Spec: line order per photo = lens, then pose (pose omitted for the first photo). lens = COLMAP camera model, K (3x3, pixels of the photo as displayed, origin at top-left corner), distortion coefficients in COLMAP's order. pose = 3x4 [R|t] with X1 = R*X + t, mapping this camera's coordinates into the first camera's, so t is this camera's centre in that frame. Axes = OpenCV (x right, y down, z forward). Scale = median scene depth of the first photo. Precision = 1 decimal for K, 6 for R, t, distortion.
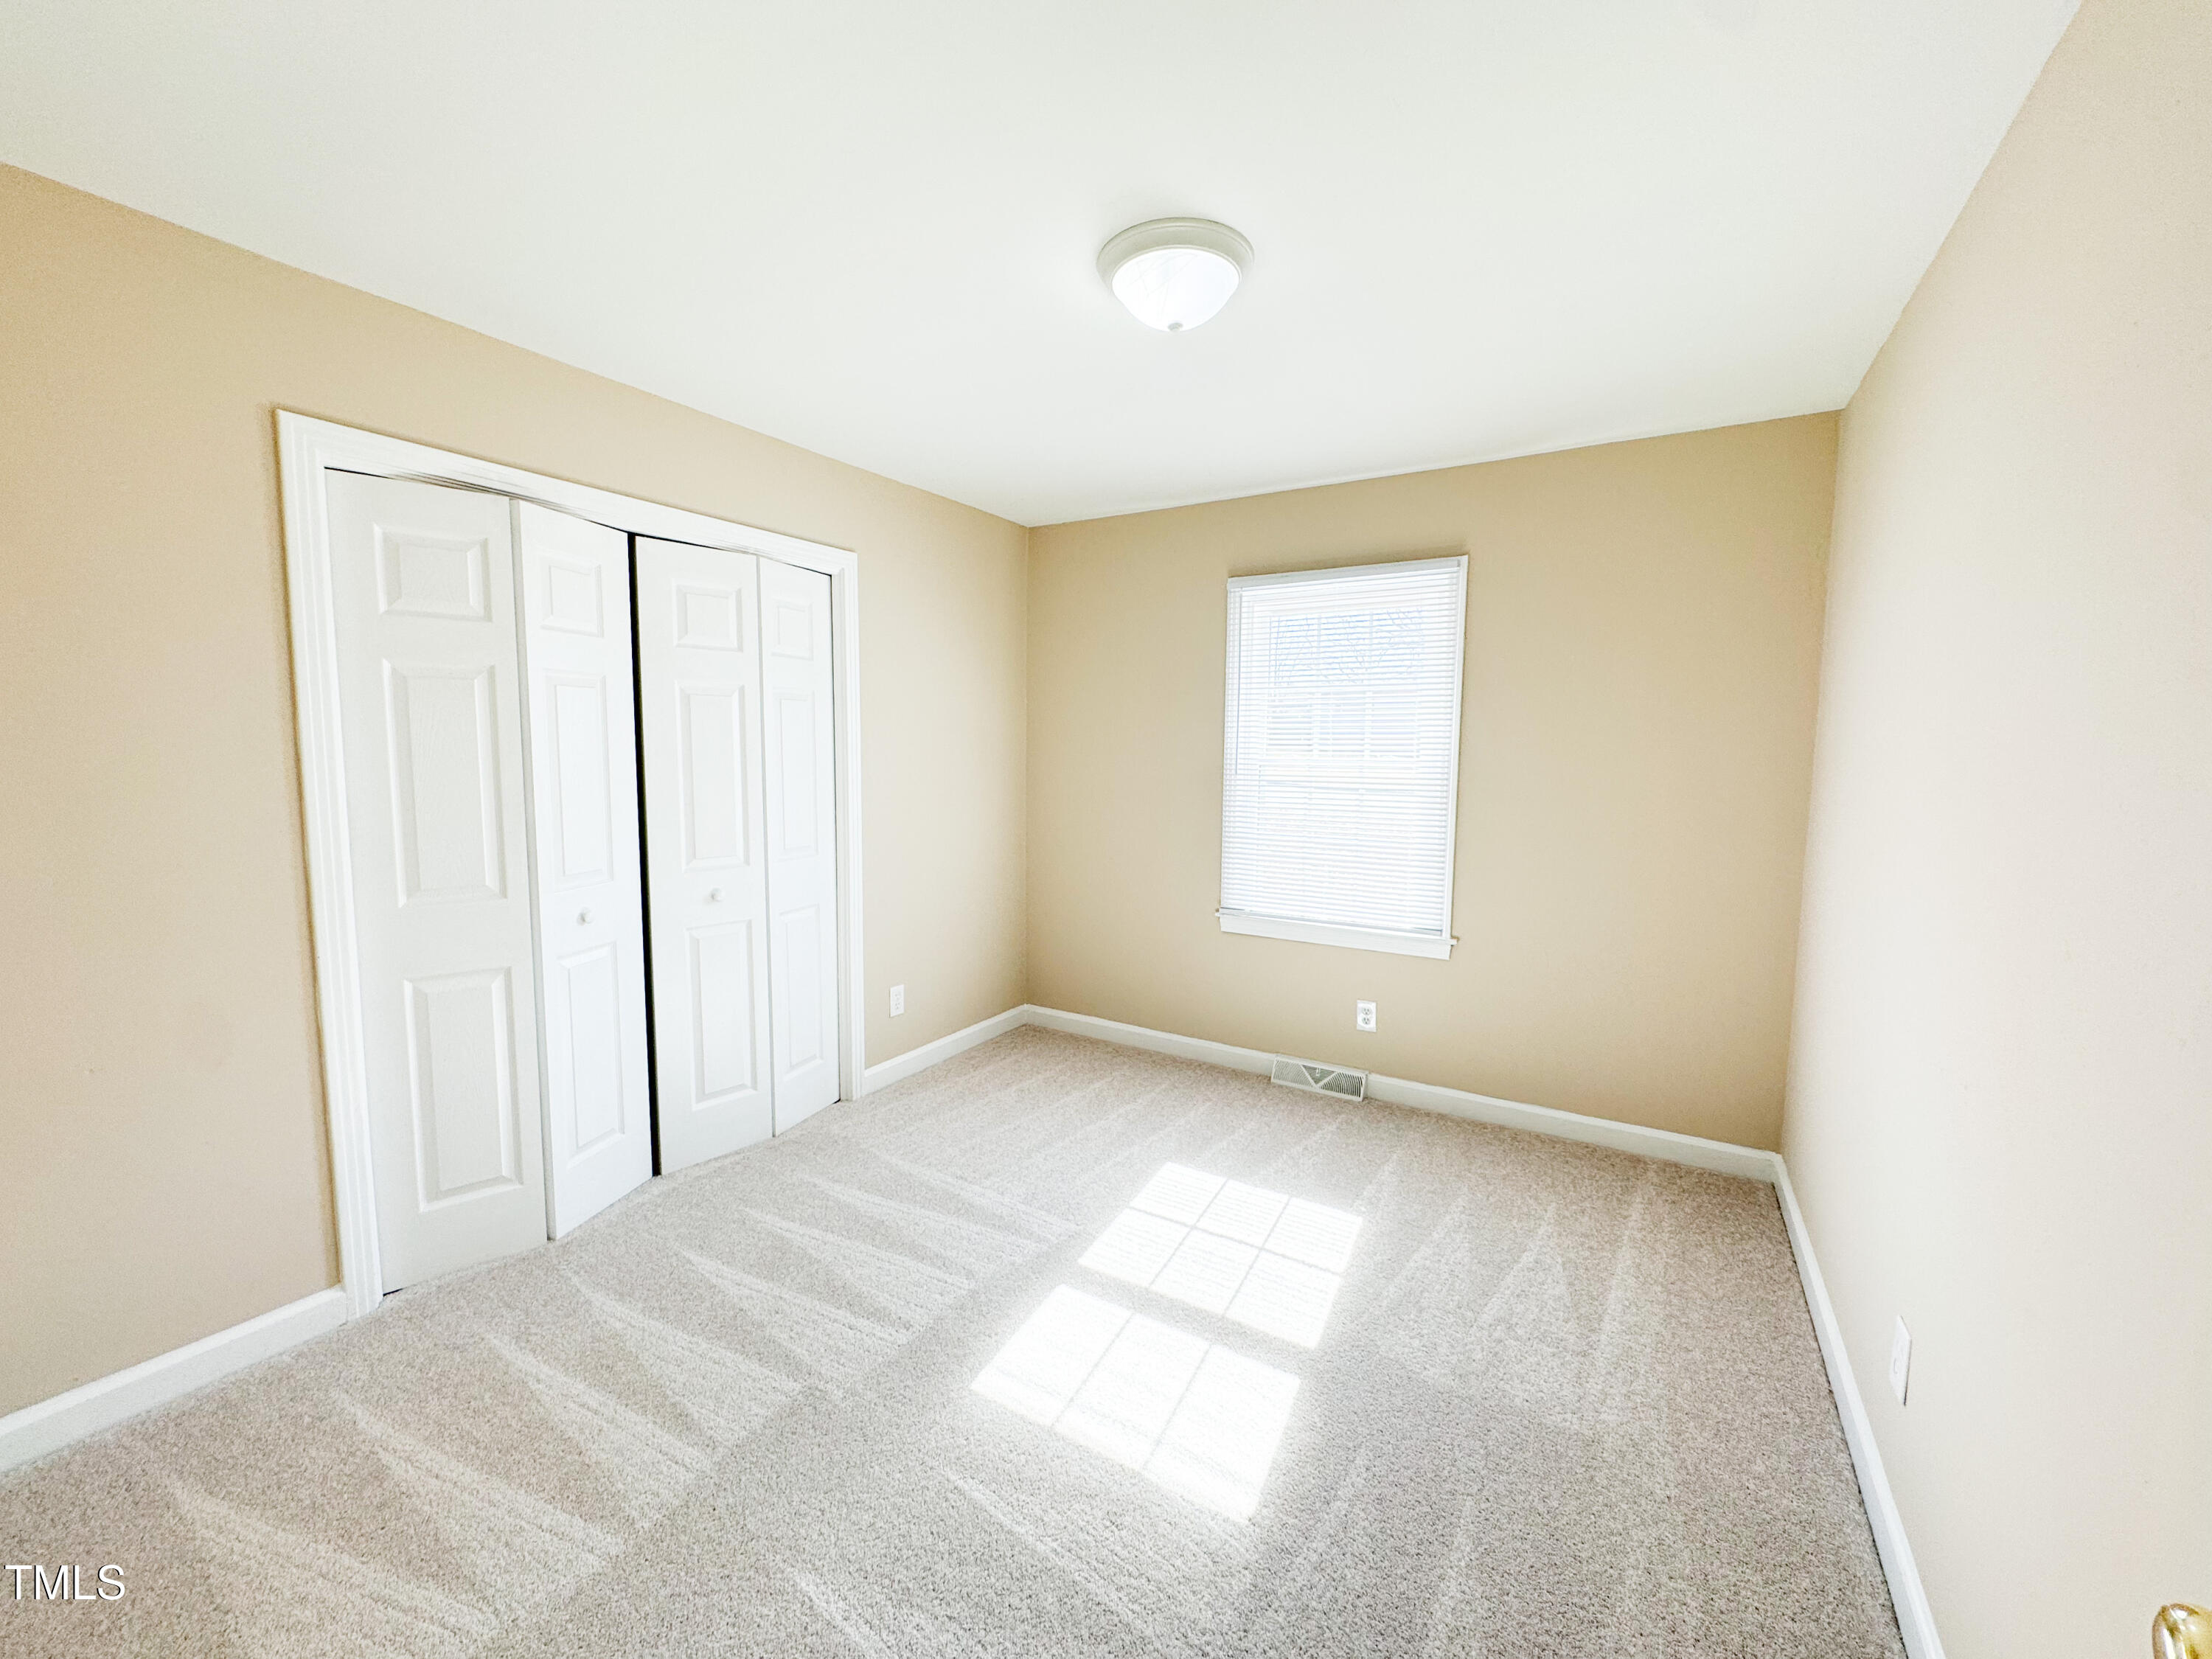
lens RADIAL K [[883.0, 0, 1103.7], [0, 883.0, 831.4], [0, 0, 1]] dist [-0.005303, 0.000688]
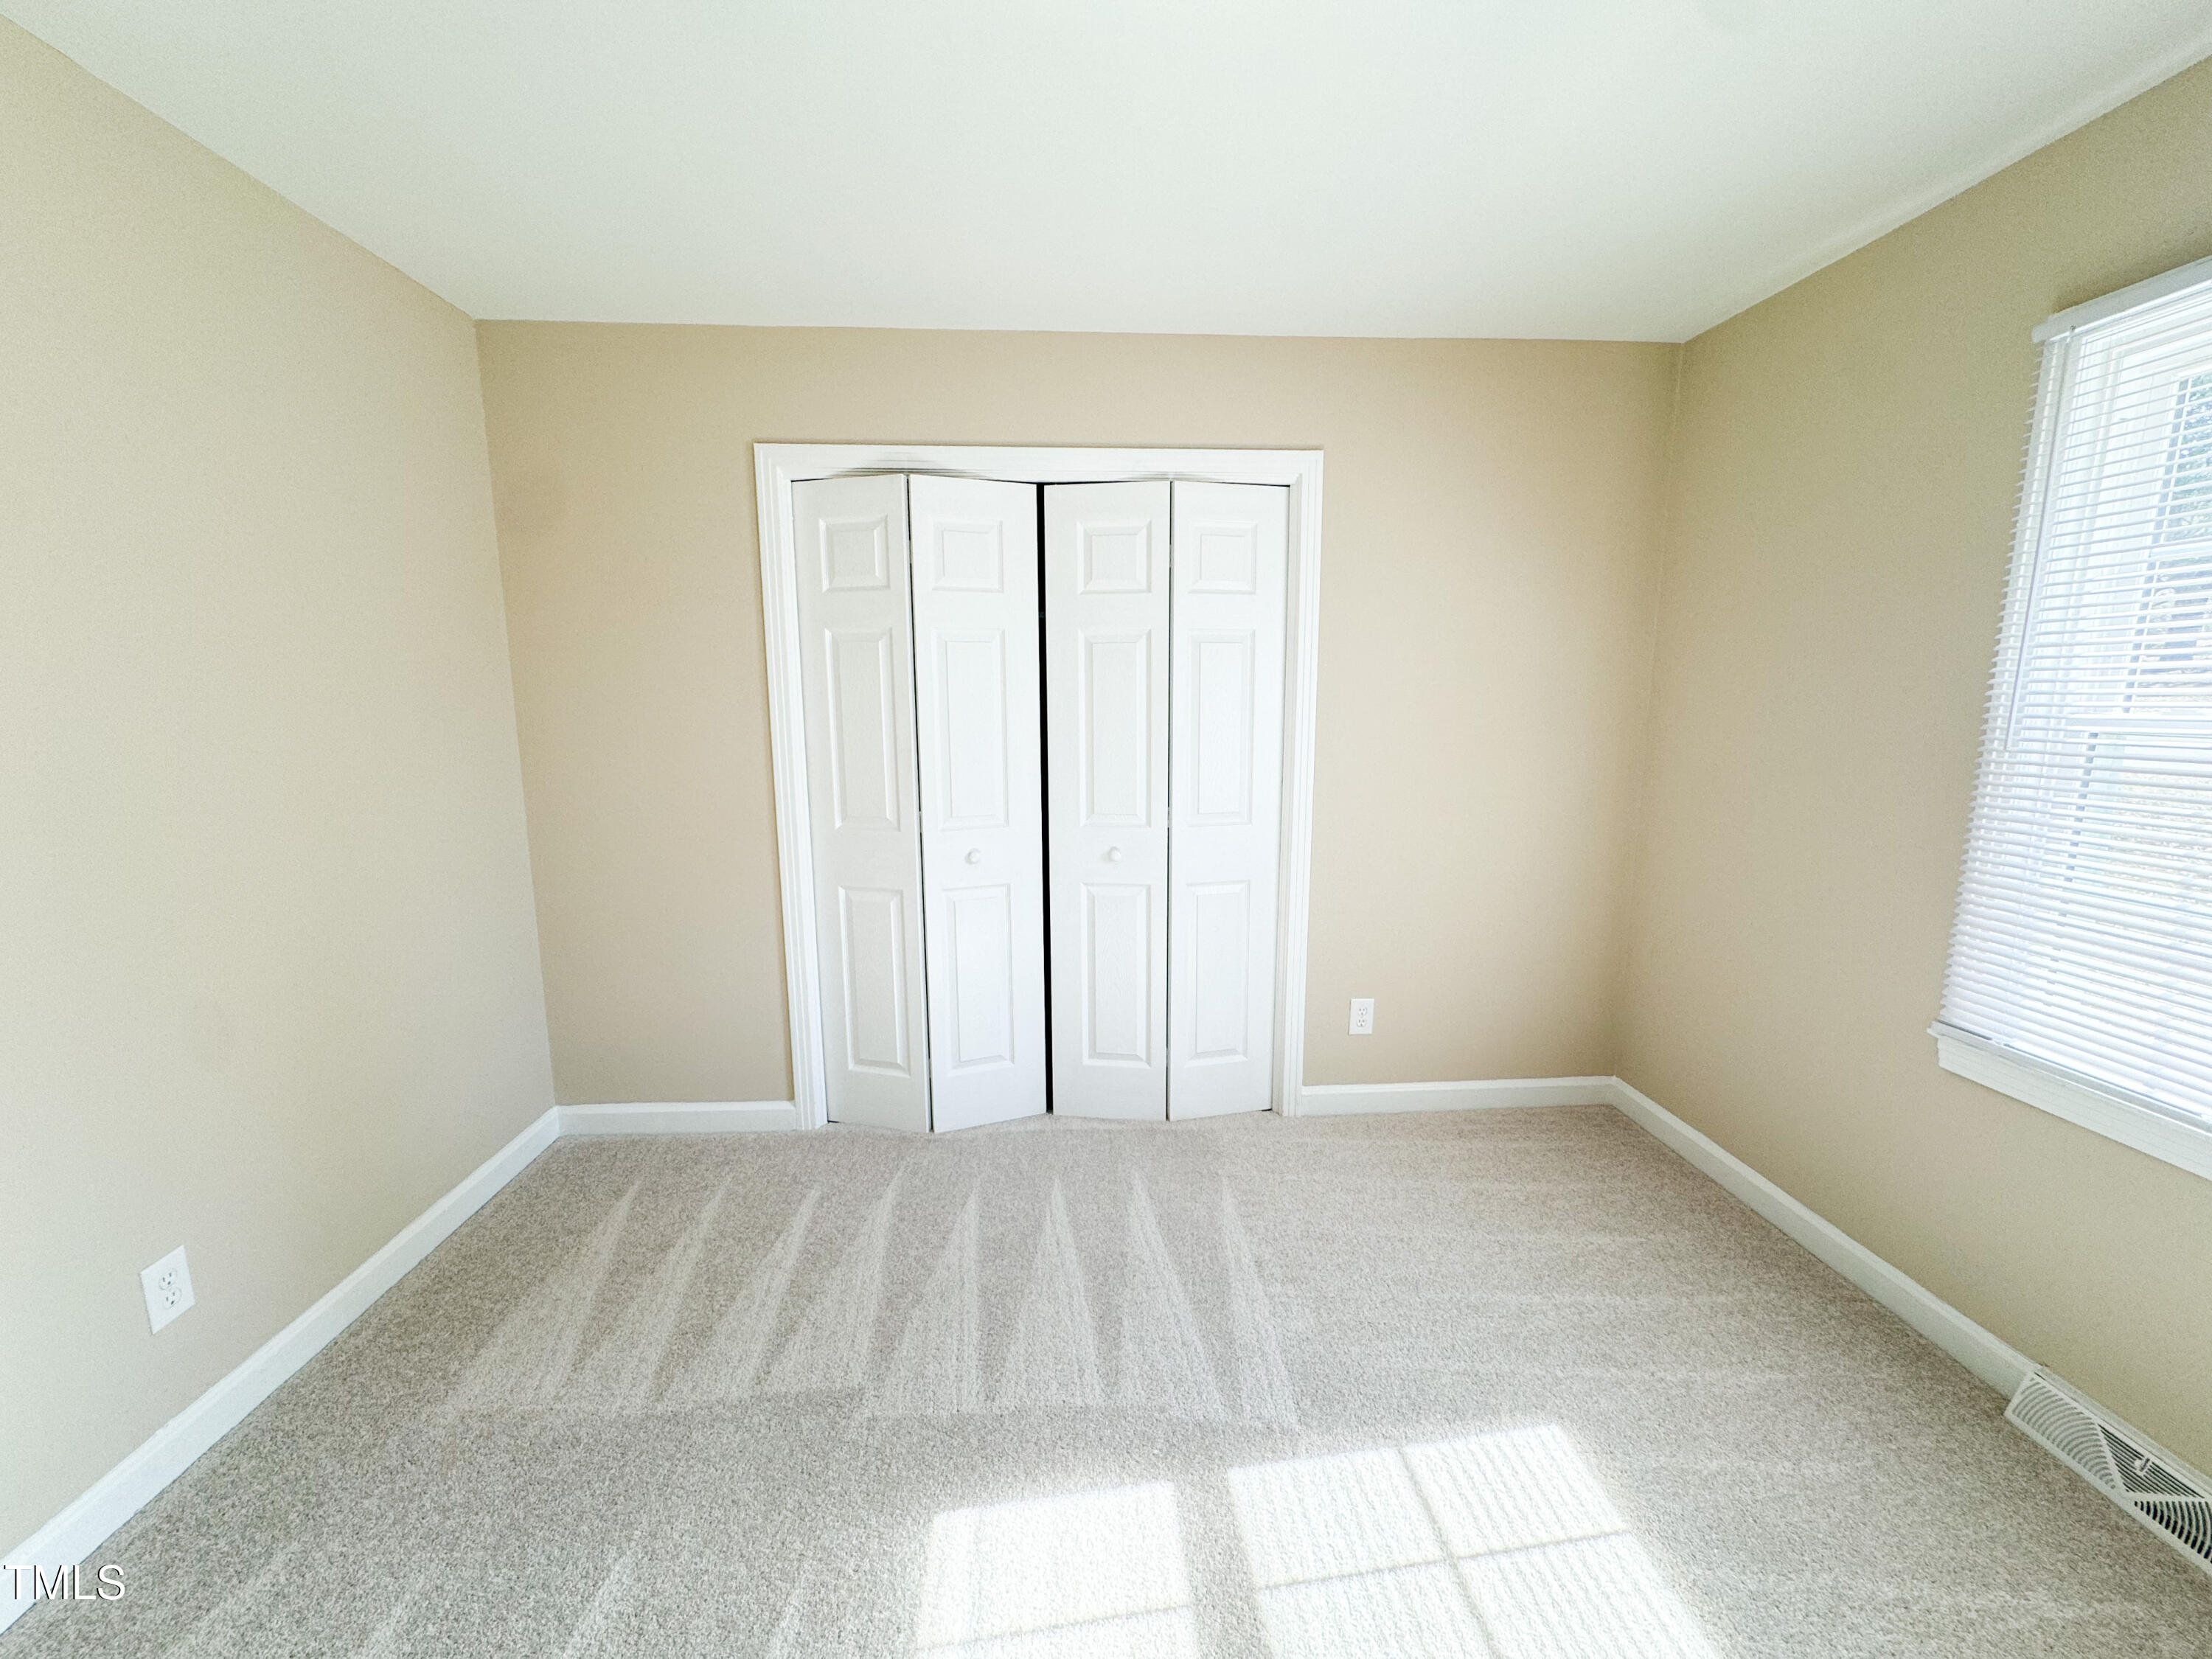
lens RADIAL K [[883.0, 0, 1103.7], [0, 883.0, 831.4], [0, 0, 1]] dist [-0.005303, 0.000688]
pose [[0.571794, 0.116652, -0.812061, 0.365723], [-0.071580, 0.993158, 0.092265, -0.044274], [0.817268, 0.005371, 0.576232, 0.486164]]
